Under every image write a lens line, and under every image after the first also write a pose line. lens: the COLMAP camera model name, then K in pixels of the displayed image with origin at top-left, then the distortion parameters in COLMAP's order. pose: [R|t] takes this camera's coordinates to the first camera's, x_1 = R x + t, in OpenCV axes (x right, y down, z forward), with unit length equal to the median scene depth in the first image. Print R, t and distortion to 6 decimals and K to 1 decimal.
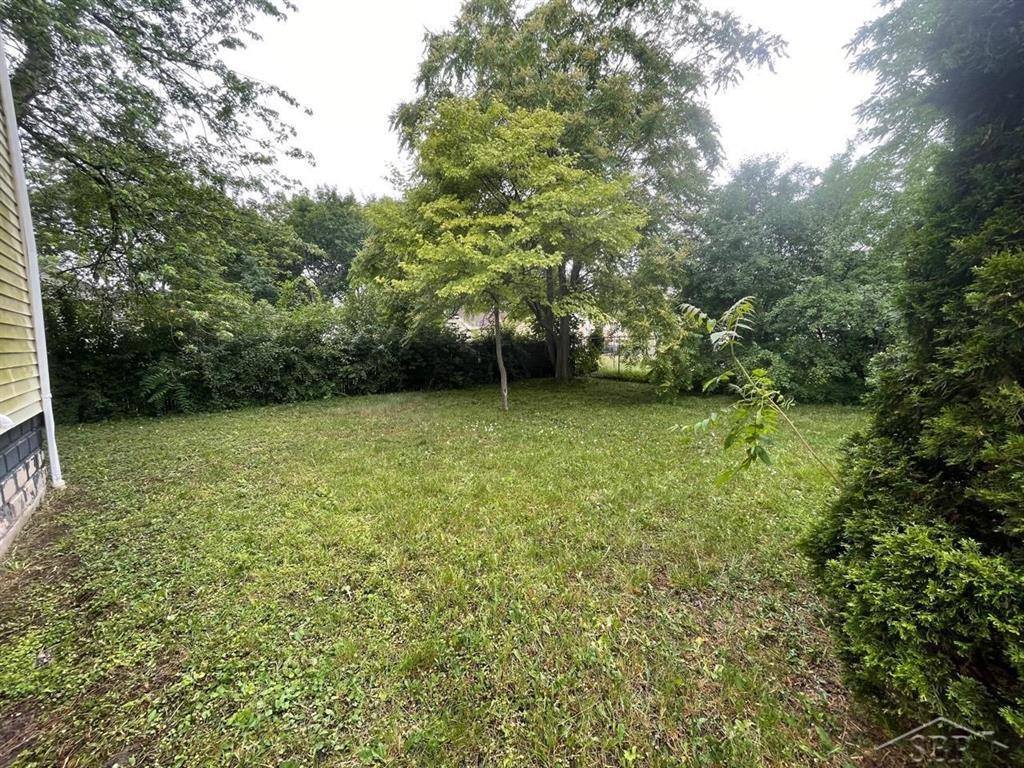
lens RADIAL K [[408.4, 0, 510.9], [0, 408.4, 386.4], [0, 0, 1]] dist [0.006597, -0.003113]
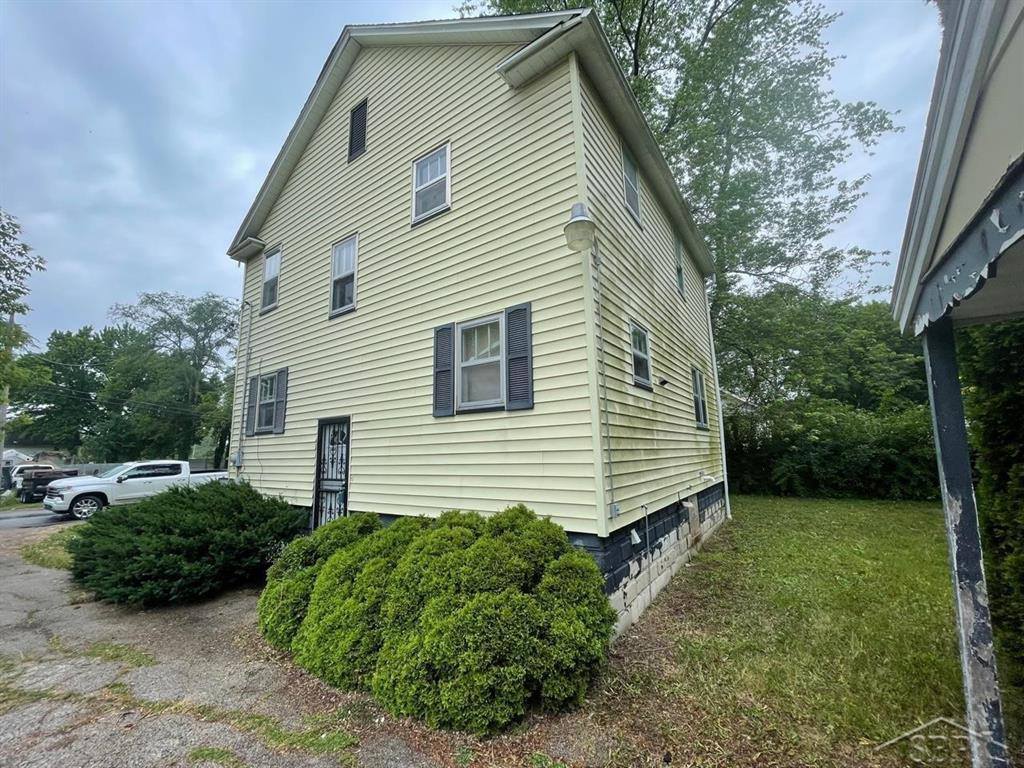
lens RADIAL K [[408.4, 0, 510.9], [0, 408.4, 386.4], [0, 0, 1]] dist [0.006597, -0.003113]
pose [[0.240710, -0.153638, -0.958360, 0.362270], [-0.094618, 0.978975, -0.180708, 0.044829], [0.965974, 0.134176, 0.221112, -0.309240]]
